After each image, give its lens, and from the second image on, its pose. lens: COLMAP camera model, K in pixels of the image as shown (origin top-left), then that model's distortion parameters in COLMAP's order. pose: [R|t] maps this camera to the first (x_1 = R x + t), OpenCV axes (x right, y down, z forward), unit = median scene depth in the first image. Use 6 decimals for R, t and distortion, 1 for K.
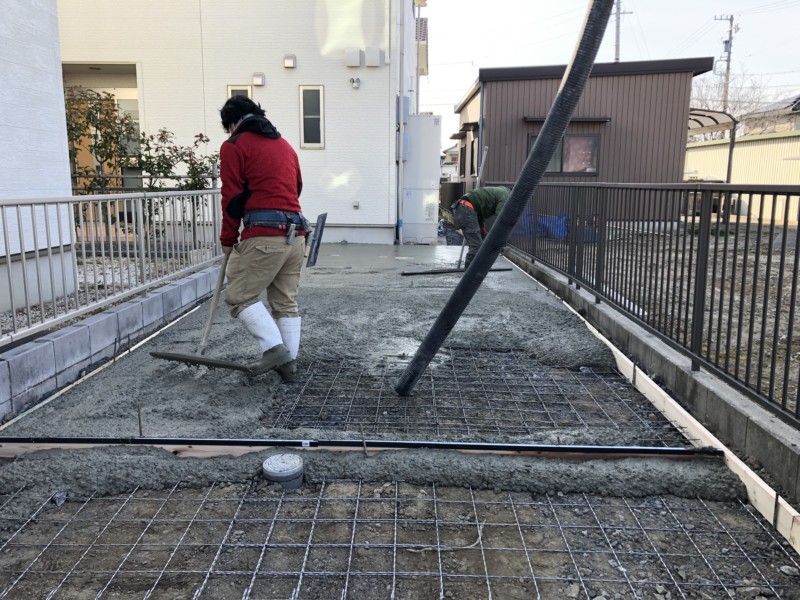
lens RADIAL K [[661.9, 0, 400.0], [0, 661.9, 300.0], [0, 0, 1]] dist [0.008252, 0.008373]
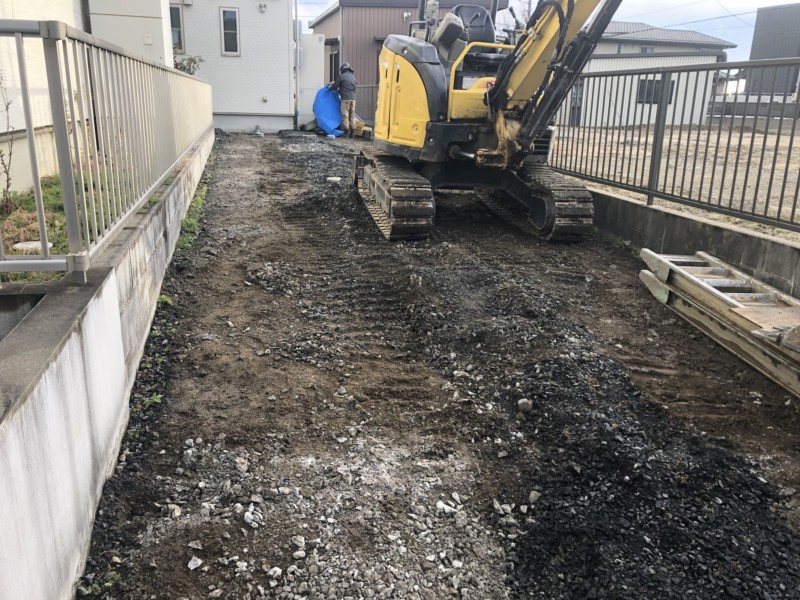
lens RADIAL K [[661.9, 0, 400.0], [0, 661.9, 300.0], [0, 0, 1]] dist [0.008252, 0.008373]
pose [[0.967423, -0.051199, 0.247934, -0.112203], [0.021195, 0.992278, 0.122206, 0.076752], [-0.252276, -0.112970, 0.961038, -0.317494]]
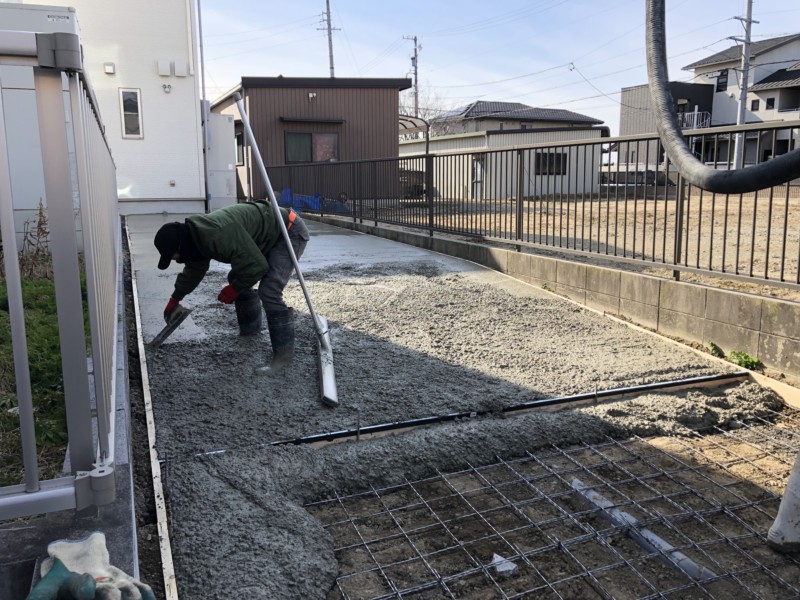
lens RADIAL K [[661.9, 0, 400.0], [0, 661.9, 300.0], [0, 0, 1]] dist [0.008252, 0.008373]
pose [[0.912734, -0.082306, 0.400179, -0.139414], [0.081345, 0.996497, 0.019419, 0.065433], [-0.400375, 0.014829, 0.916231, -0.246554]]
